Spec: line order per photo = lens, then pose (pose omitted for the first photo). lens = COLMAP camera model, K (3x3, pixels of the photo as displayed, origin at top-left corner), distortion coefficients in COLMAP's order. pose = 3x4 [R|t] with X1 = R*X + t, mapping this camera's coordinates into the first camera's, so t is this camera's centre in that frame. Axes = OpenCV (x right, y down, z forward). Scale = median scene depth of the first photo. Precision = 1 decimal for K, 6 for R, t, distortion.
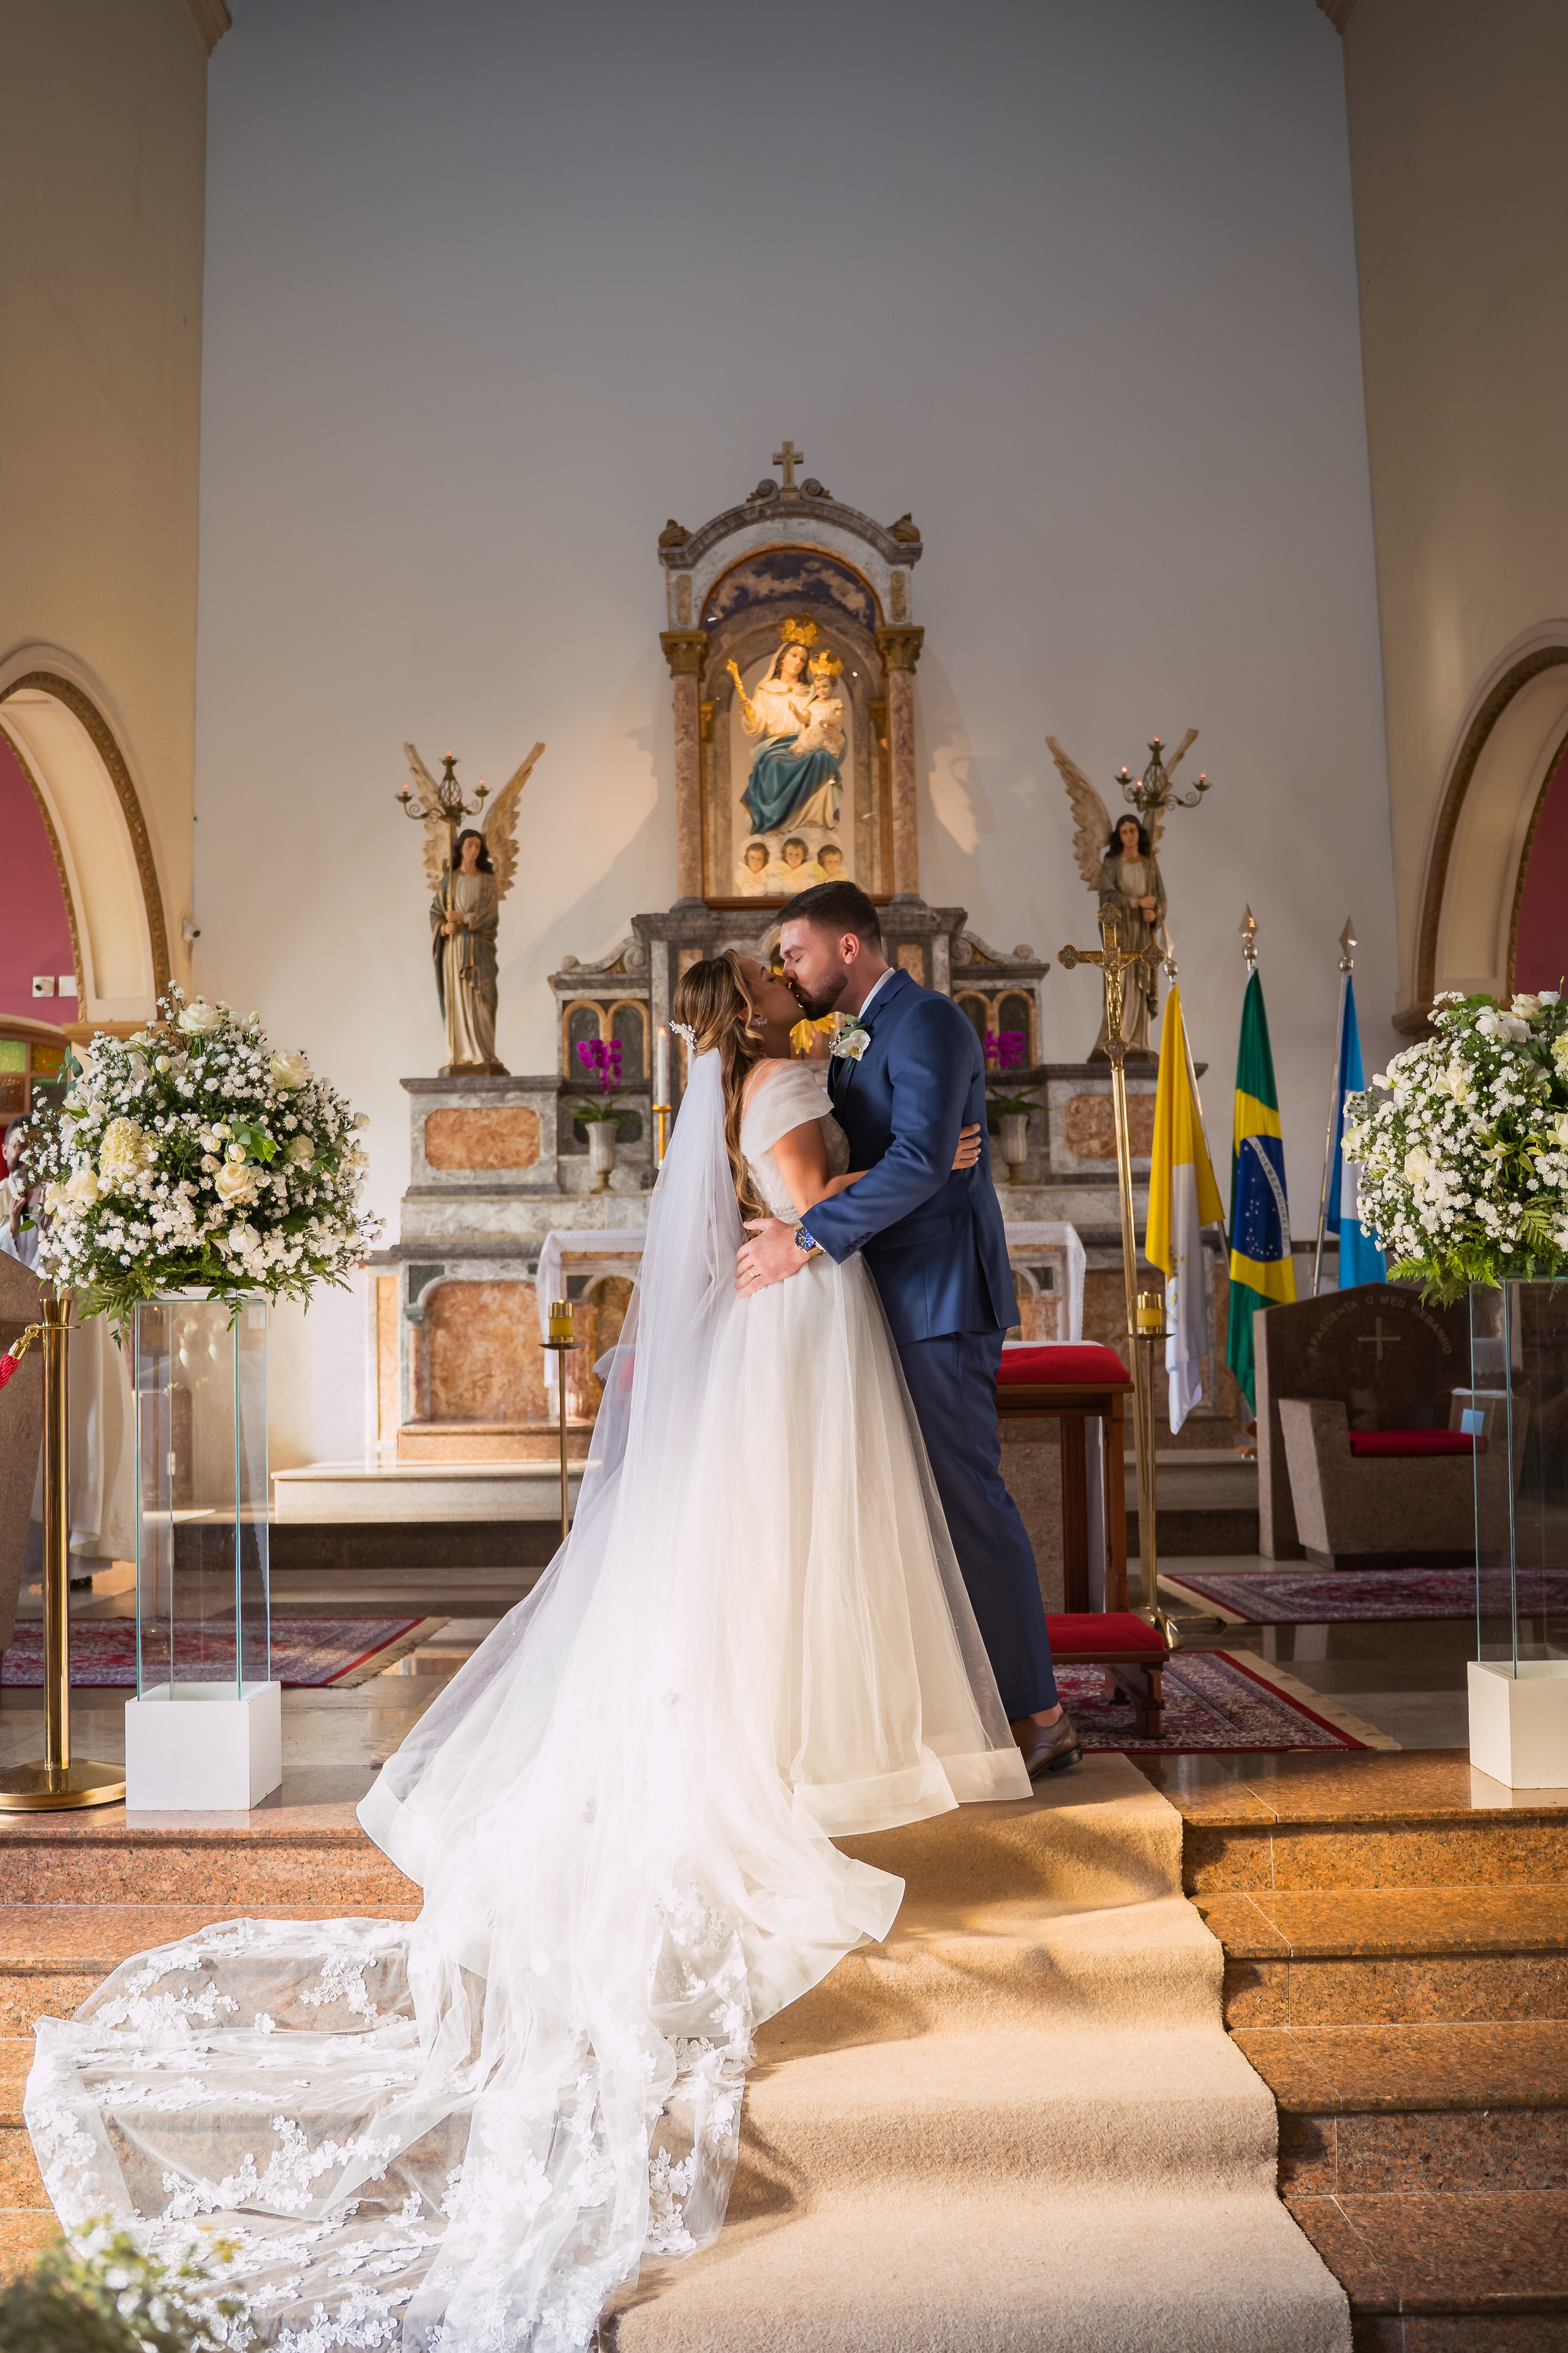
lens RADIAL K [[1937.9, 0, 733.5], [0, 1937.9, 1182.6], [0, 0, 1]] dist [-0.081786, 0.003919]
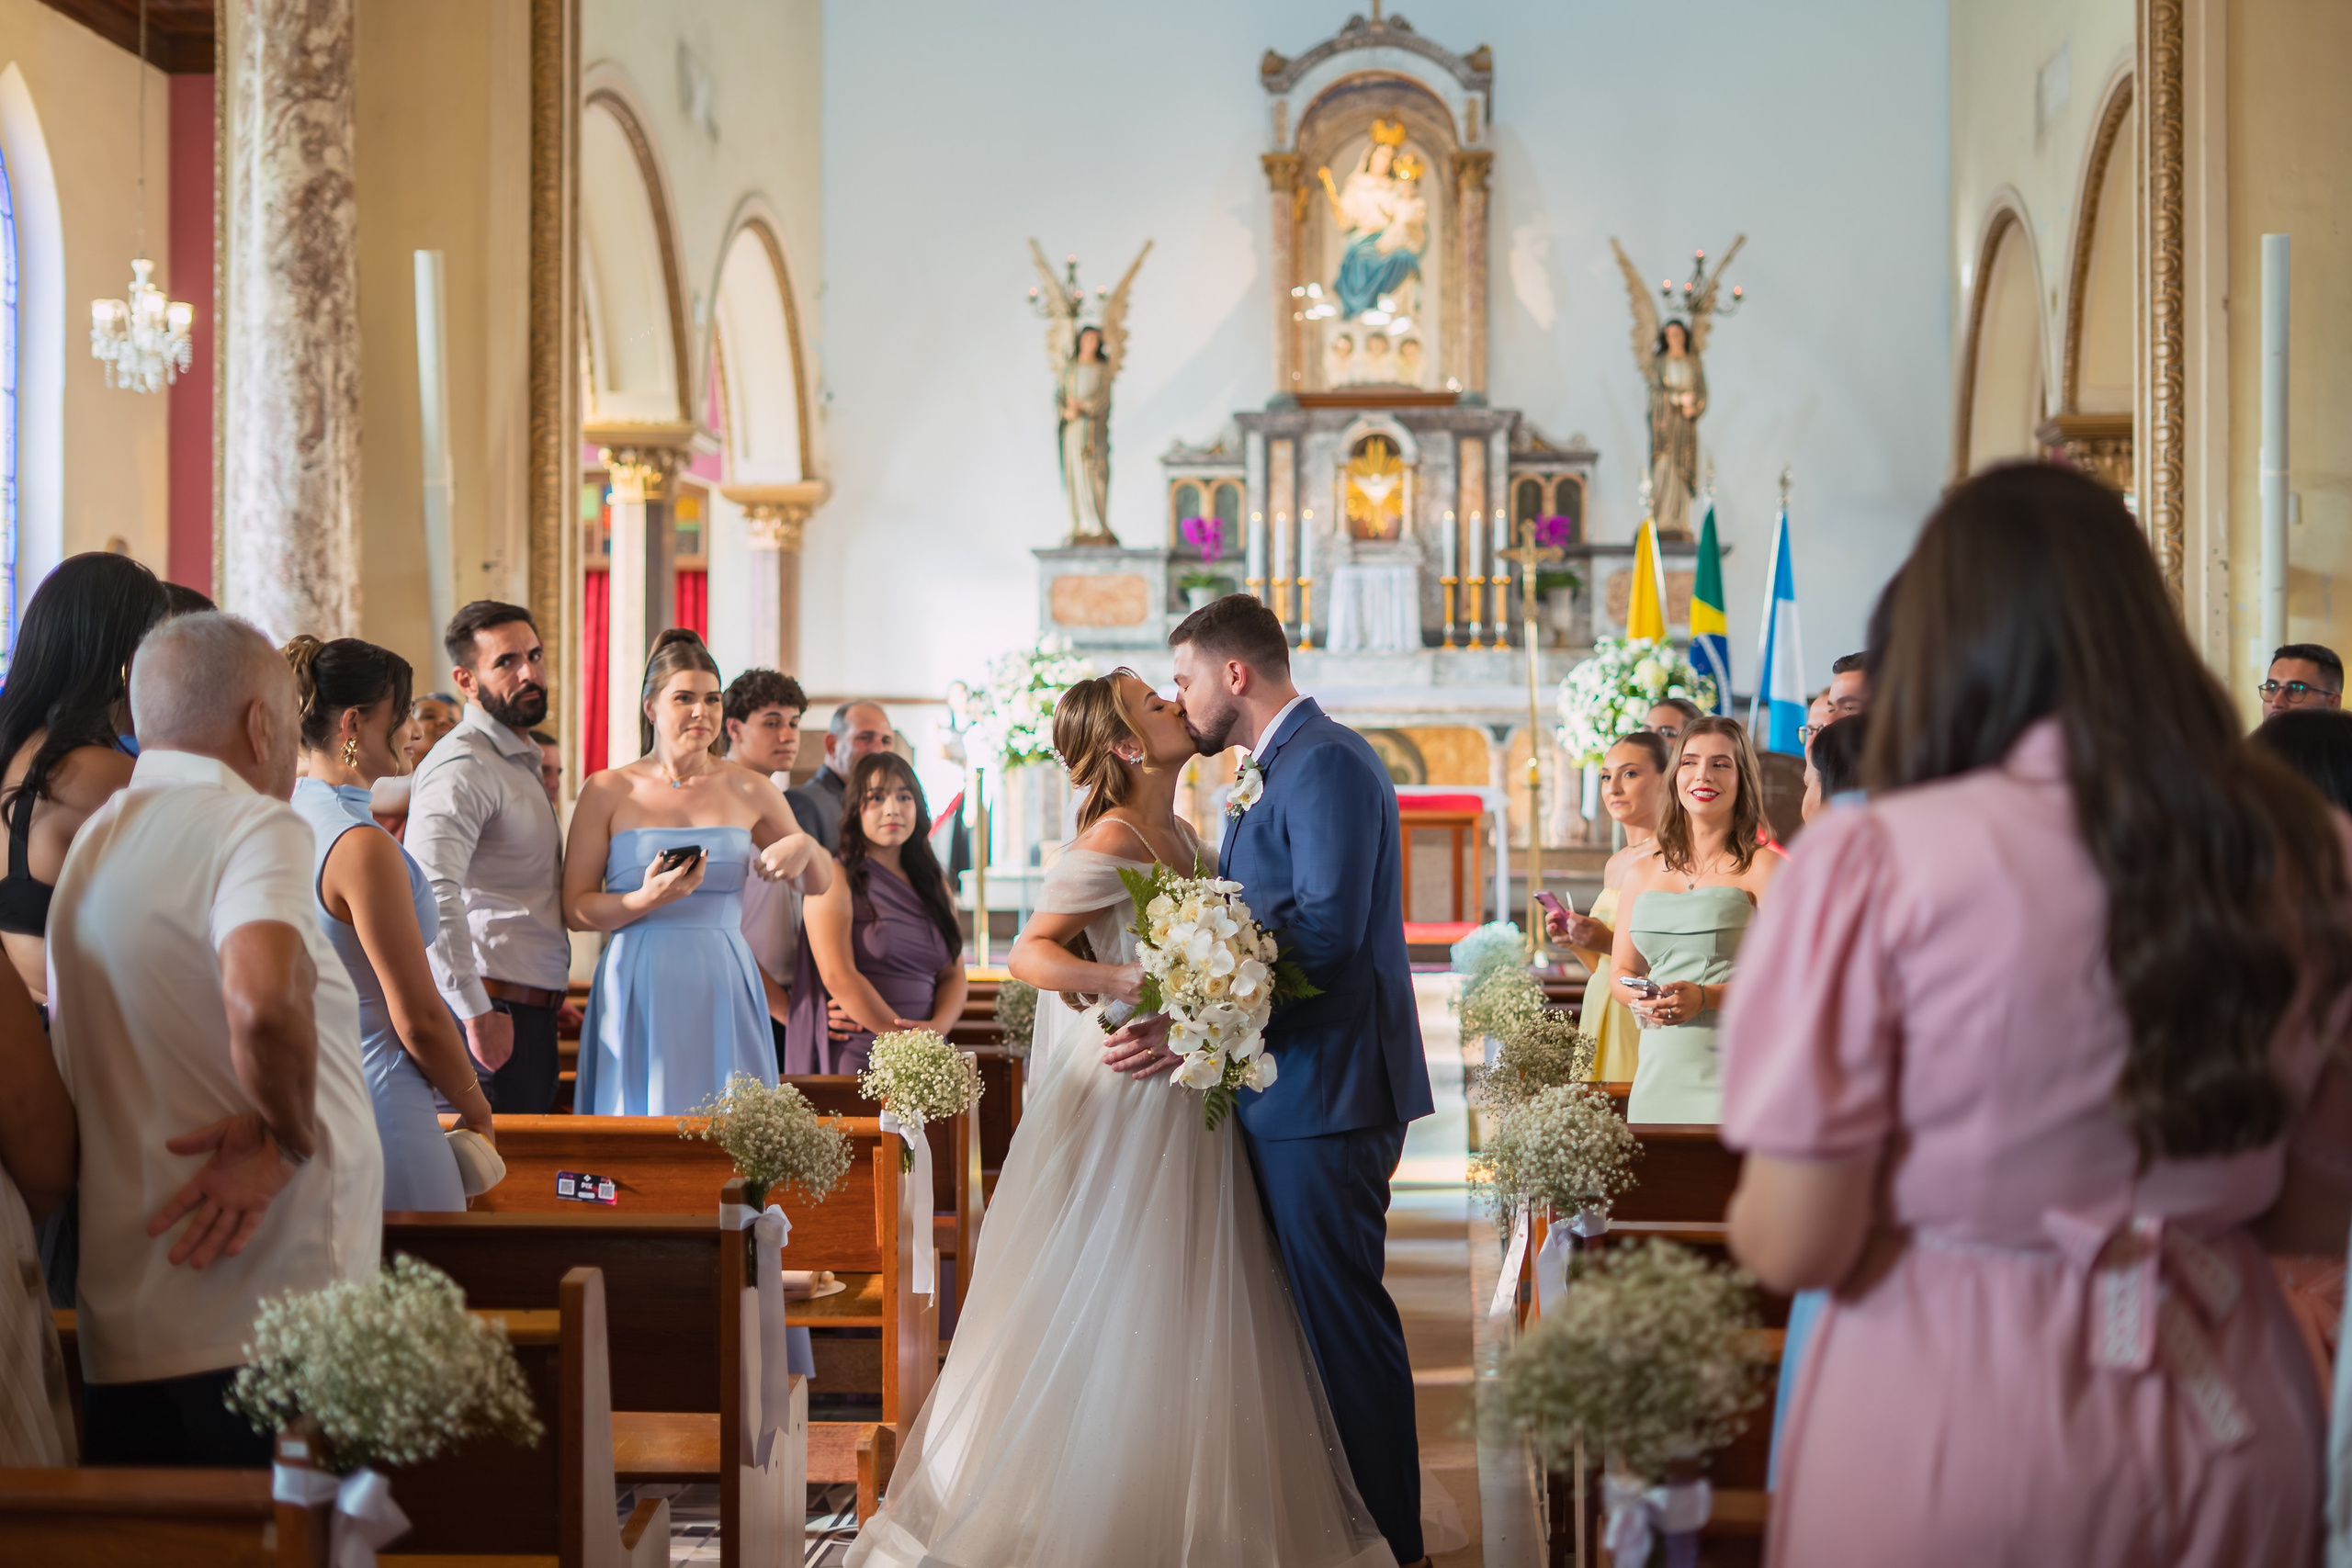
lens RADIAL K [[3601.7, 0, 1167.2], [0, 3601.7, 762.6], [0, 0, 1]] dist [-0.072610, 0.000000]
pose [[0.997885, 0.017405, -0.062625, 0.046424], [-0.012141, 0.996436, 0.083473, -0.105931], [0.063854, -0.082536, 0.994540, -1.136612]]
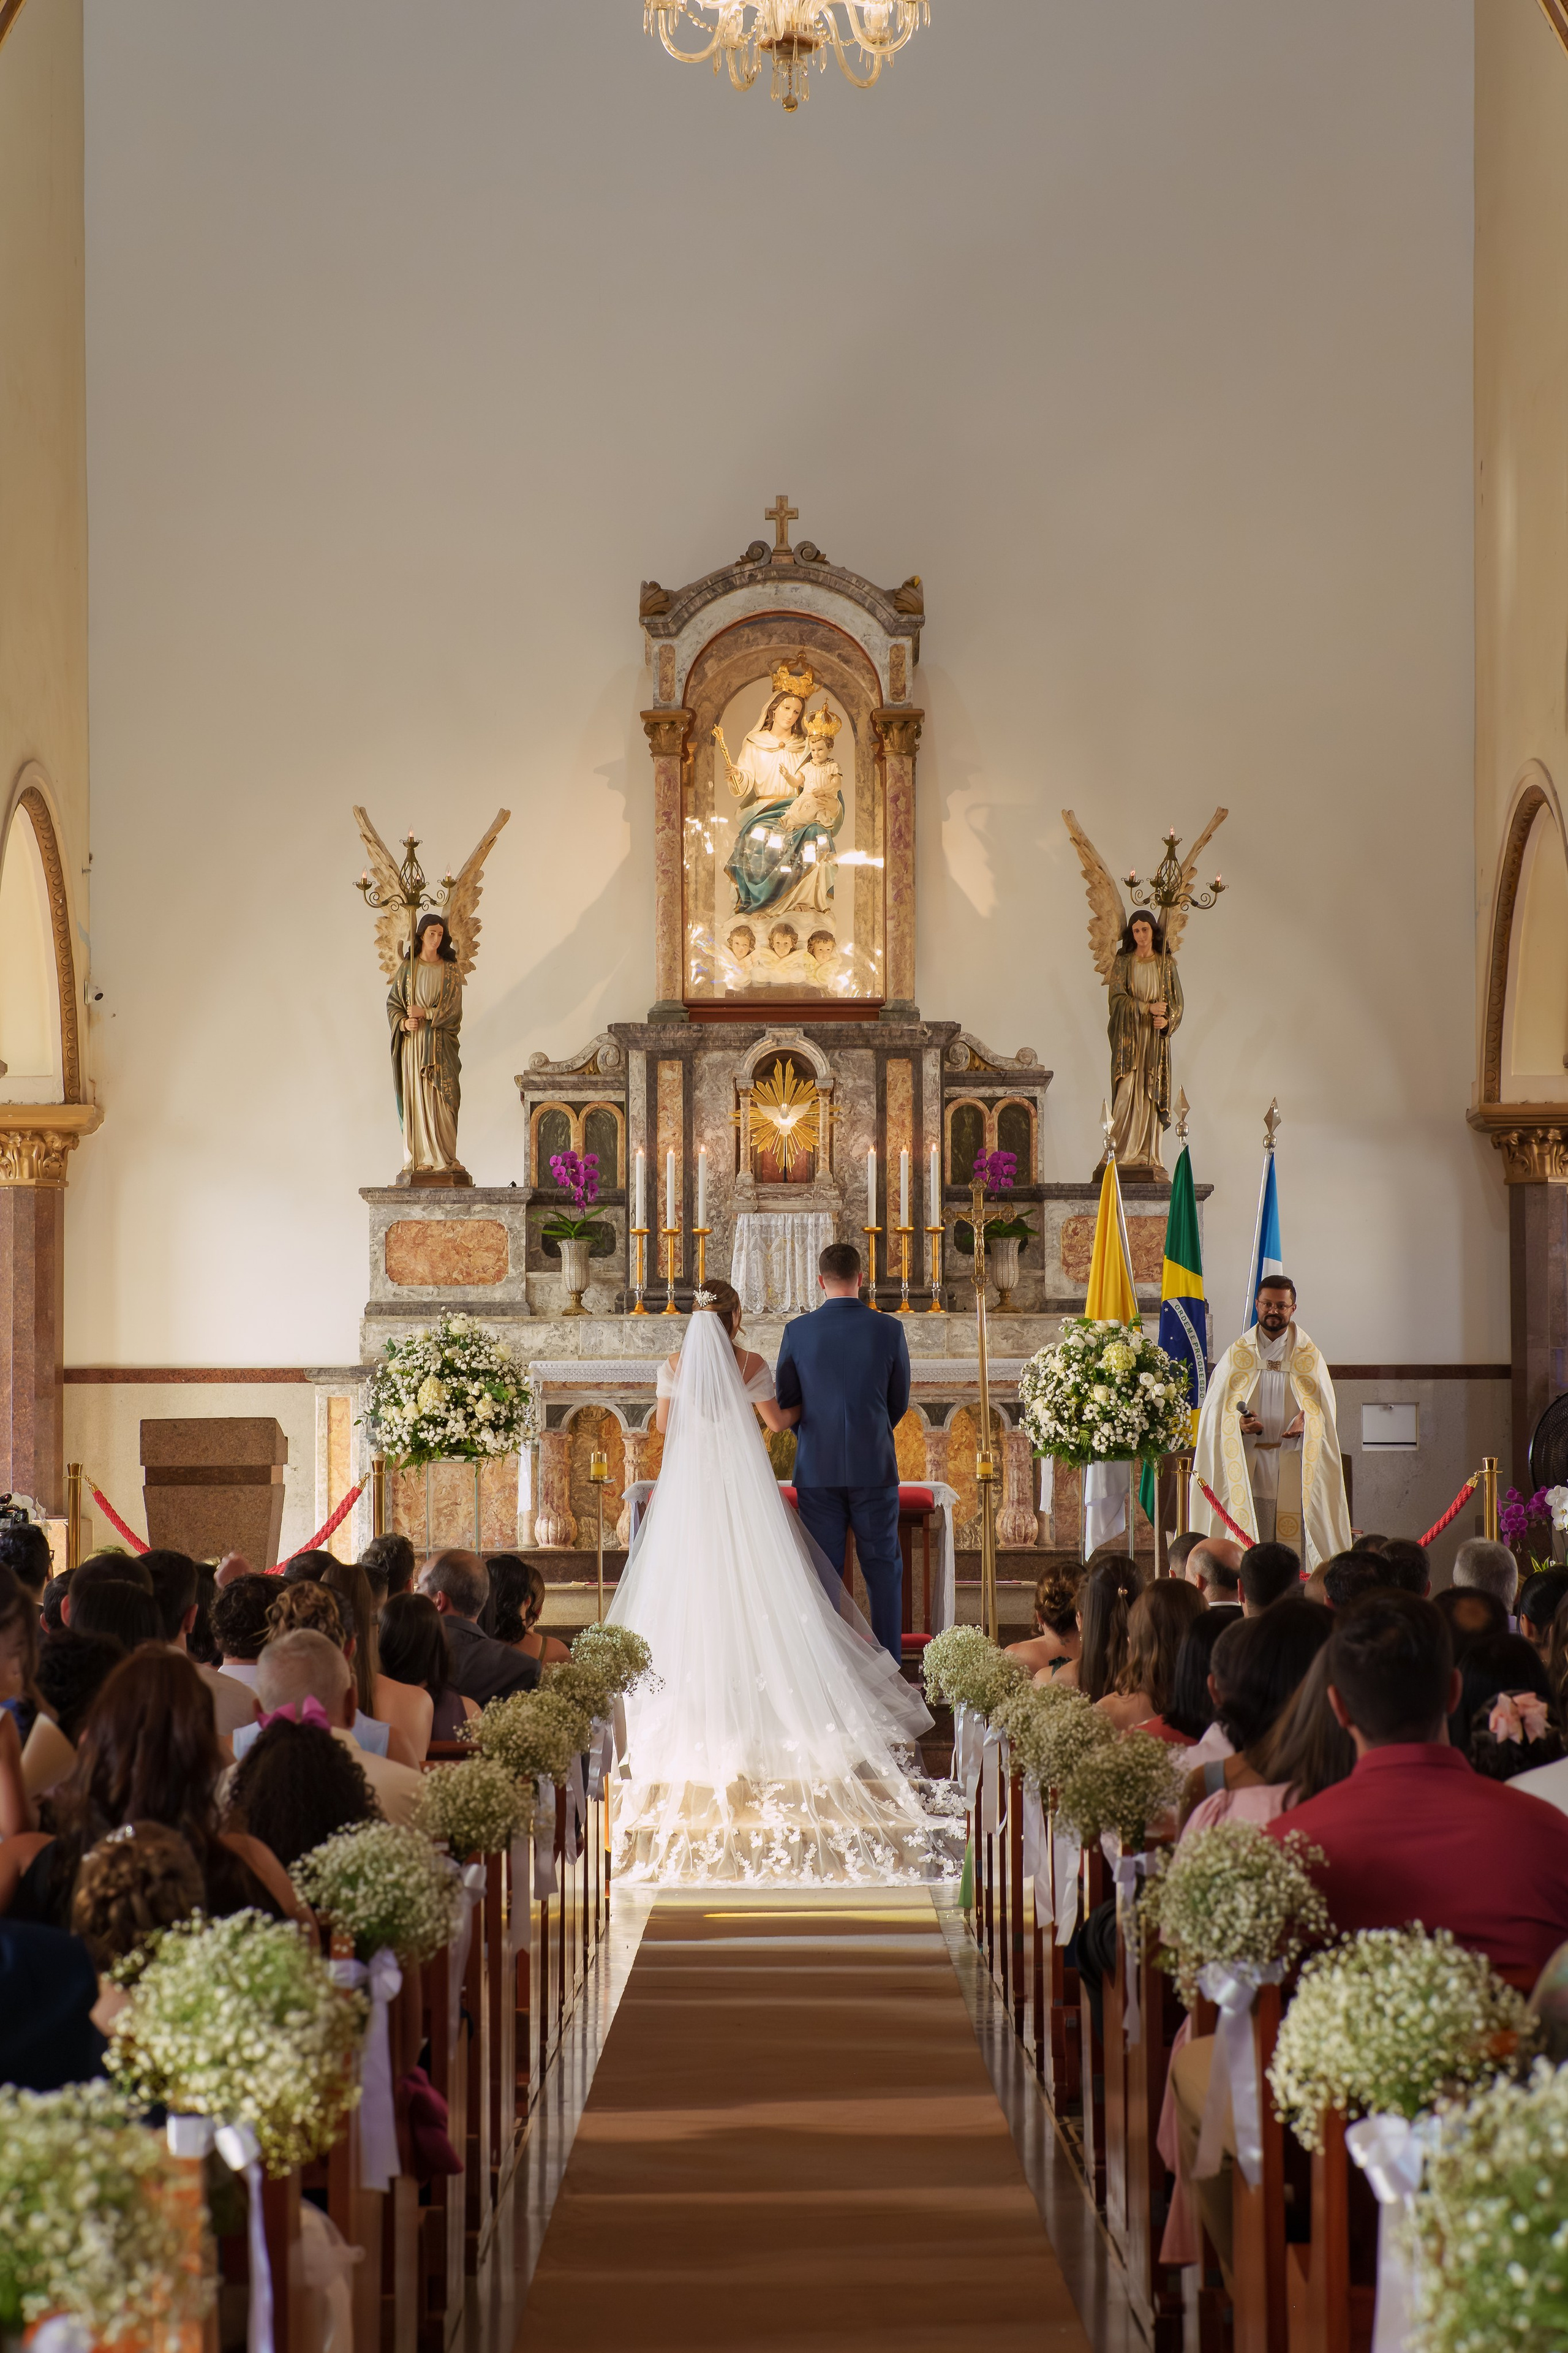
lens RADIAL K [[5806.7, 0, 798.0], [0, 5806.7, 1174.8], [0, 0, 1]] dist [0.545810, 0.000000]
pose [[0.999755, 0.013556, 0.017503, -0.008448], [-0.014226, 0.999148, 0.038752, -0.173011], [-0.016963, -0.038992, 0.999096, -1.837264]]
